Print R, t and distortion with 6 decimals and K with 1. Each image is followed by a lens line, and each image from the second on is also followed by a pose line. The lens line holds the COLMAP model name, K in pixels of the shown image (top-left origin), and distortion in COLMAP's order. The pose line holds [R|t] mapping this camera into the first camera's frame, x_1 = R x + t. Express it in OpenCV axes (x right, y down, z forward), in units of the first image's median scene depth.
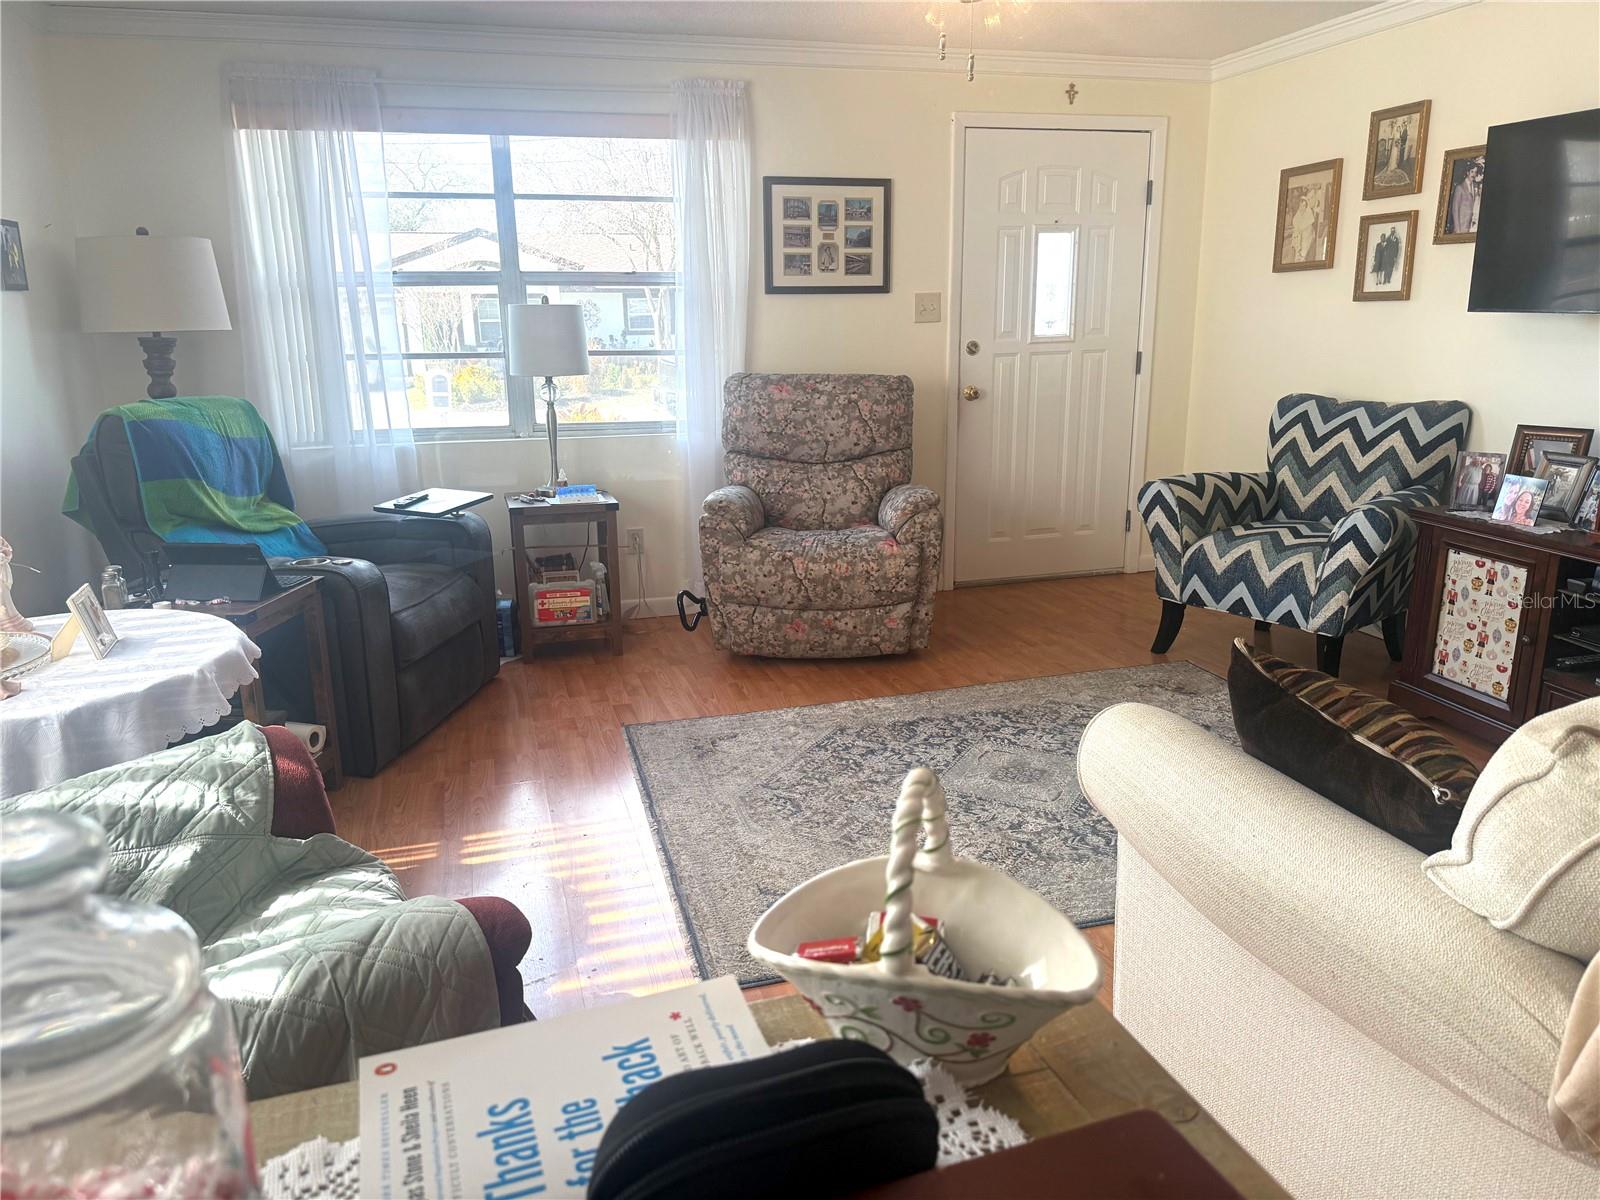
lens RADIAL K [[1116.0, 0, 802.9], [0, 1116.0, 600.7], [0, 0, 1]] dist [0.027645, -0.006396]
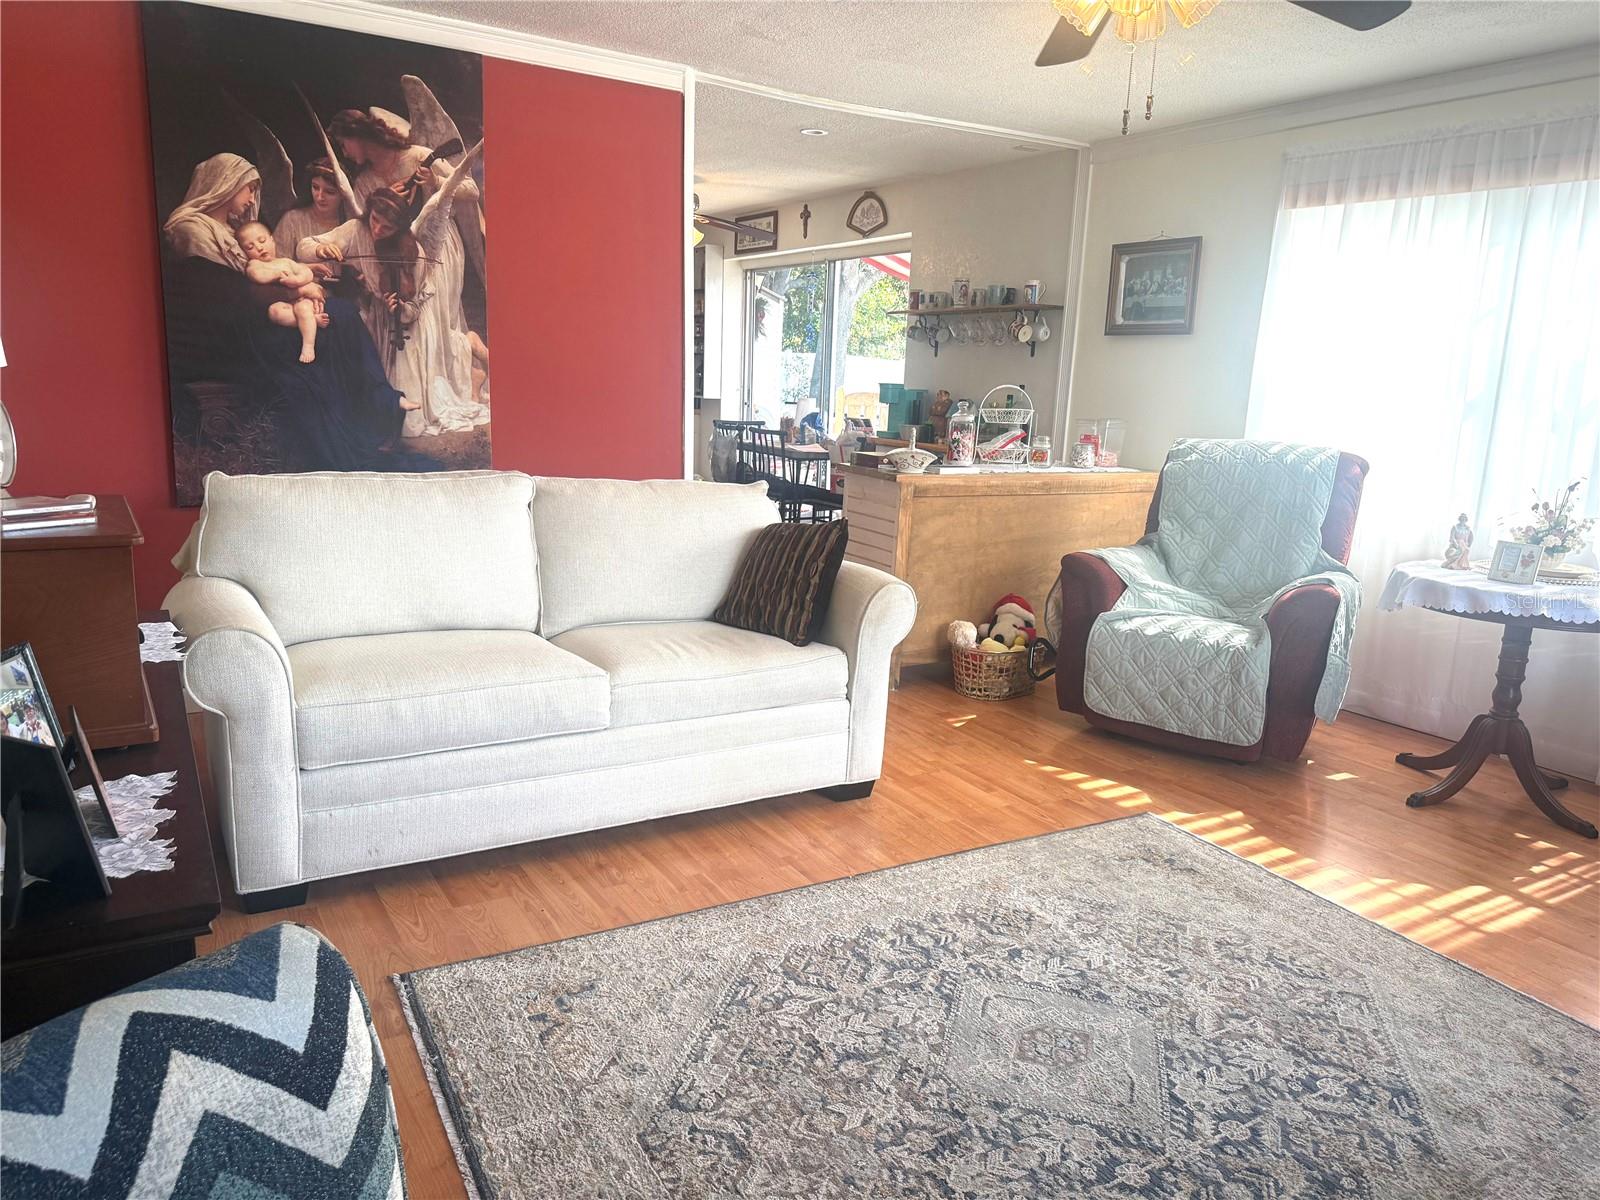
lens RADIAL K [[1116.0, 0, 802.2], [0, 1116.0, 600.4], [0, 0, 1]] dist [0.027645, -0.006396]
pose [[-0.972078, 0.023449, -0.233484, 0.462783], [-0.081033, 0.900243, 0.427780, -0.338241], [0.220223, 0.434756, -0.873206, 1.361085]]
